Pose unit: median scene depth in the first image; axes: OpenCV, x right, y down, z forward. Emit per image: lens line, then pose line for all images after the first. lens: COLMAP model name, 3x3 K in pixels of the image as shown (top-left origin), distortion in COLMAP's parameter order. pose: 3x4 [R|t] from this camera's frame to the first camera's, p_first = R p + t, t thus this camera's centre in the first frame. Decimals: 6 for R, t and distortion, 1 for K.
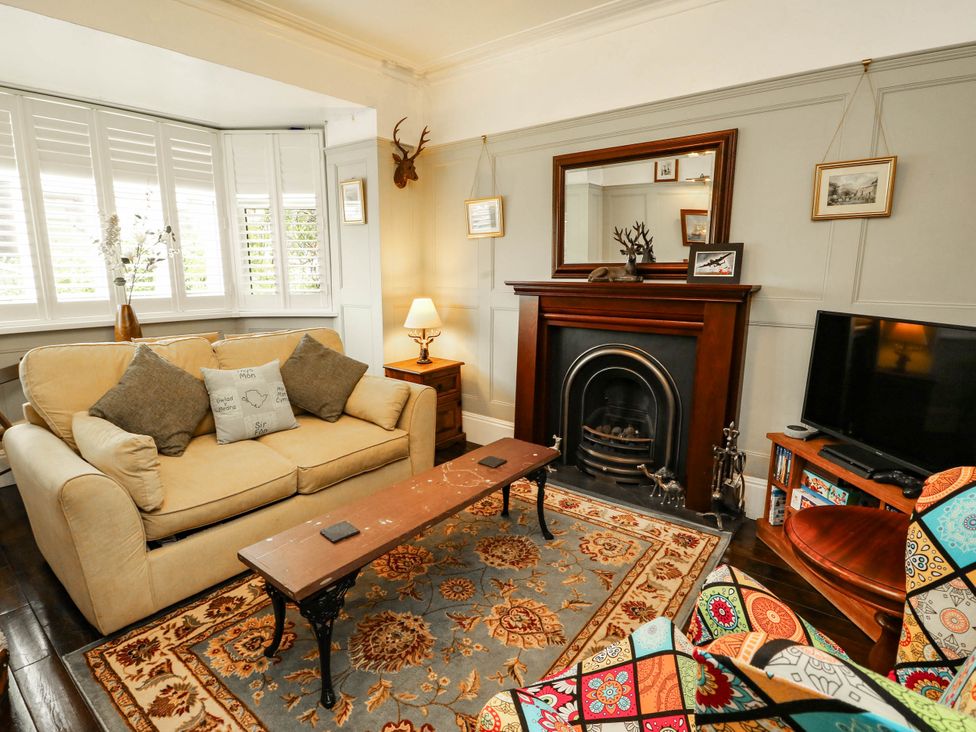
lens RADIAL K [[490.2, 0, 490.9], [0, 490.2, 368.8], [0, 0, 1]] dist [-0.001650, -0.020375]
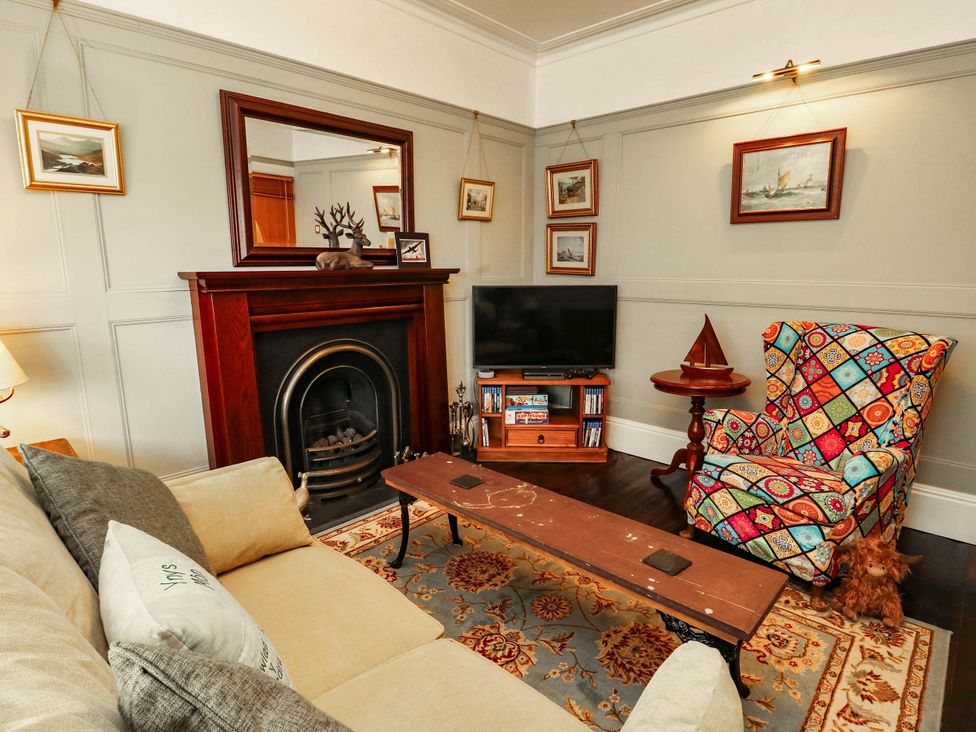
lens RADIAL K [[563.8, 0, 488.0], [0, 563.8, 366.0], [0, 0, 1]] dist [0.002164, 0.001493]
pose [[0.076824, -0.189344, 0.978901, -0.926660], [0.185632, 0.967352, 0.172542, -0.166521], [-0.979611, 0.168460, 0.109464, 0.816845]]
